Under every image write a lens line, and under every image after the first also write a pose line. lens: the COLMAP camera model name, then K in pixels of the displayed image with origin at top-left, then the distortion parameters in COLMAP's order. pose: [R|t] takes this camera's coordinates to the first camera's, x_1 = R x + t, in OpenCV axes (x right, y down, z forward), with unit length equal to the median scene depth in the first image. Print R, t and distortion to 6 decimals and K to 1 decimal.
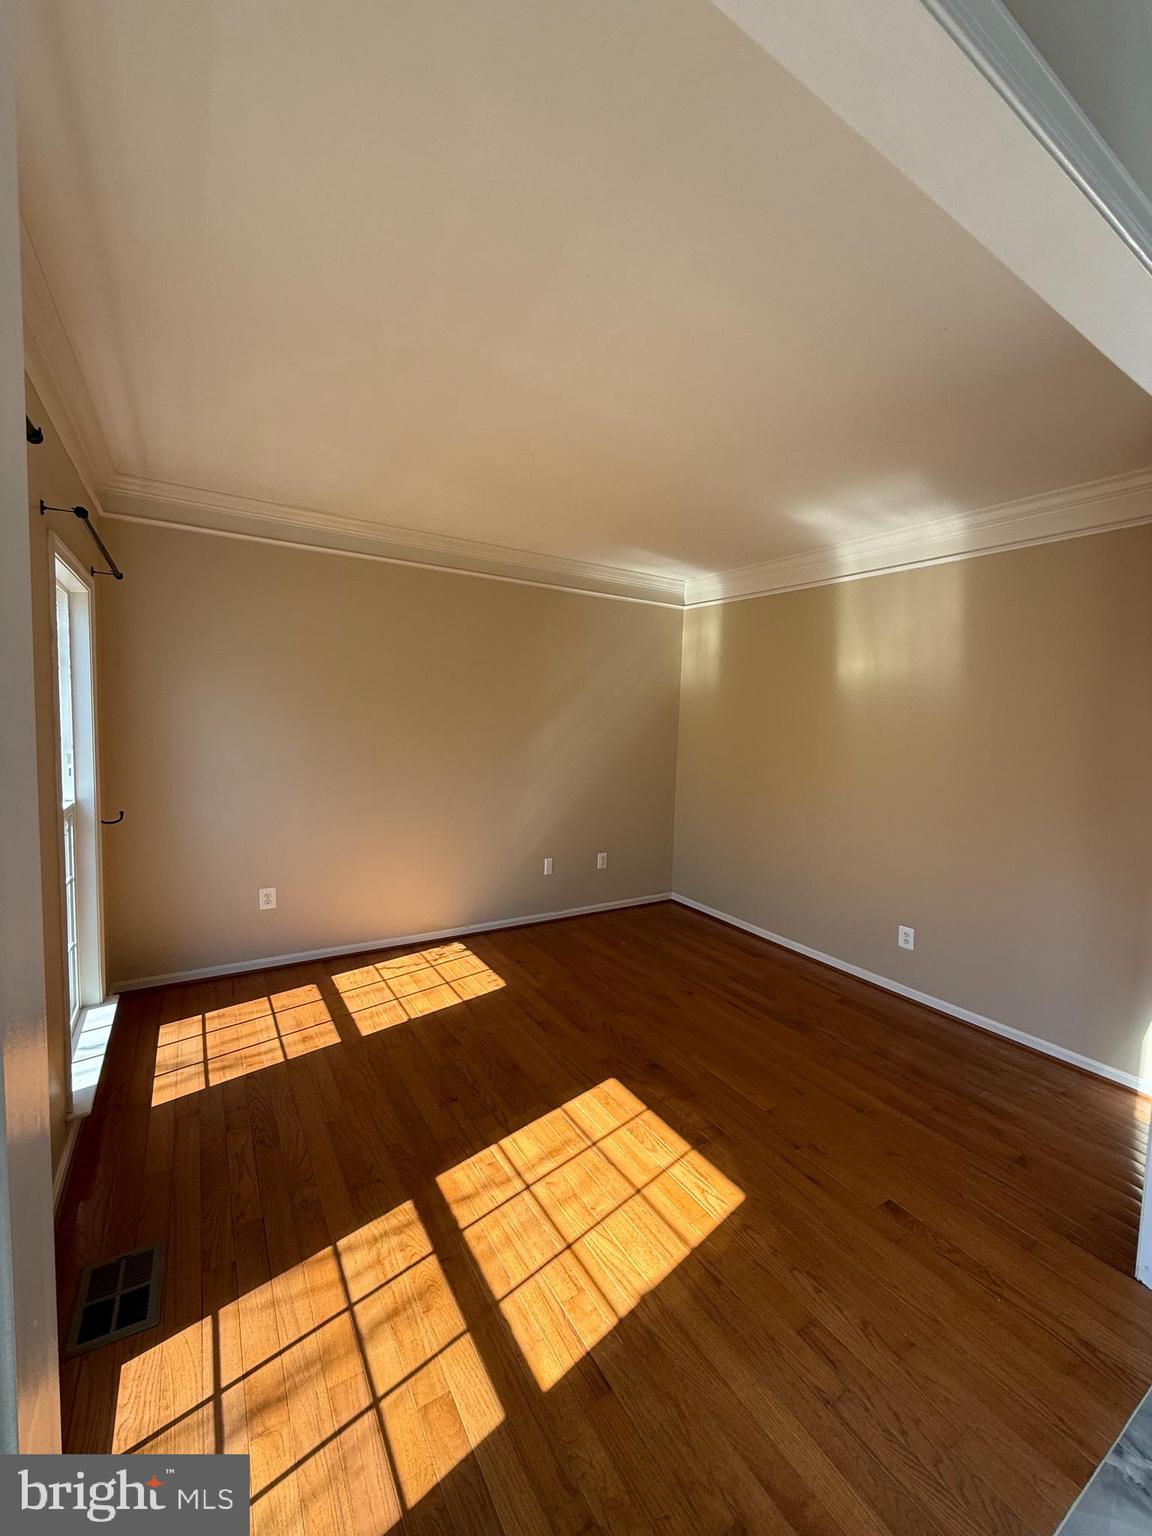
lens RADIAL K [[618.0, 0, 575.5], [0, 618.0, 769.9], [0, 0, 1]] dist [0.011633, 0.000787]
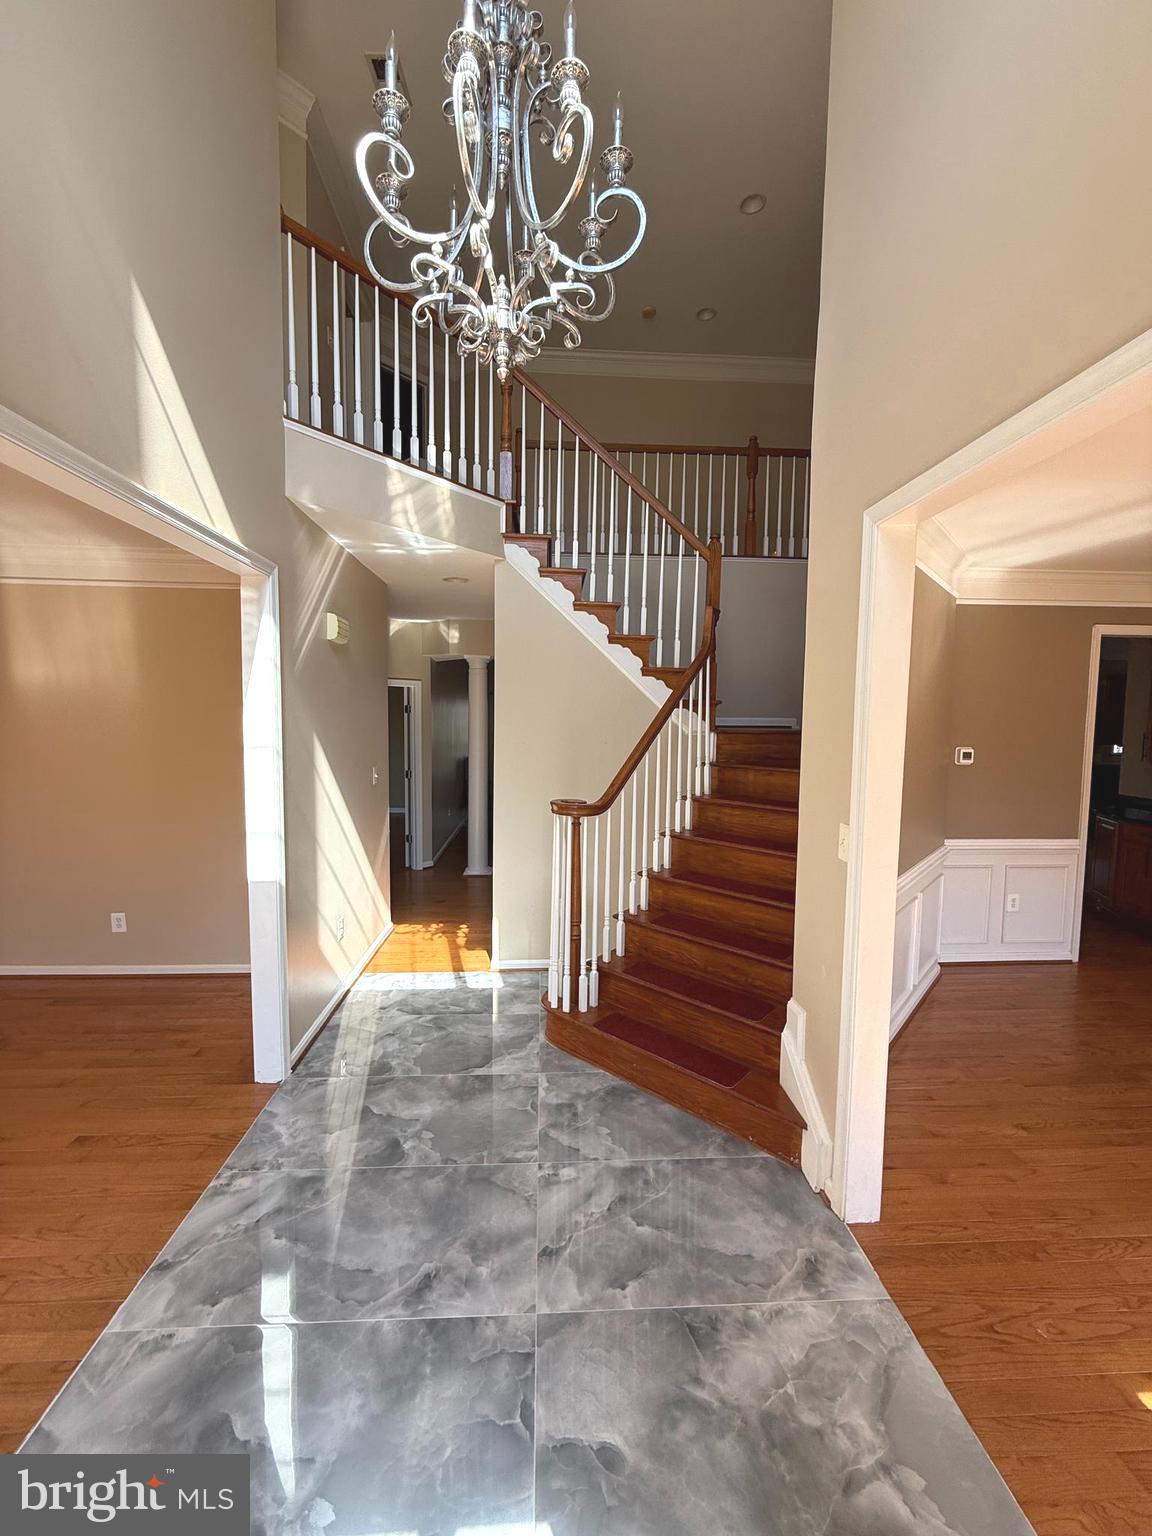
lens RADIAL K [[618.0, 0, 574.4], [0, 618.0, 772.8], [0, 0, 1]] dist [0.011633, 0.000787]
pose [[0.487437, -0.105301, 0.866785, -0.007771], [0.071794, 0.994174, 0.080403, -0.038395], [-0.870202, 0.023039, 0.492157, -0.381732]]
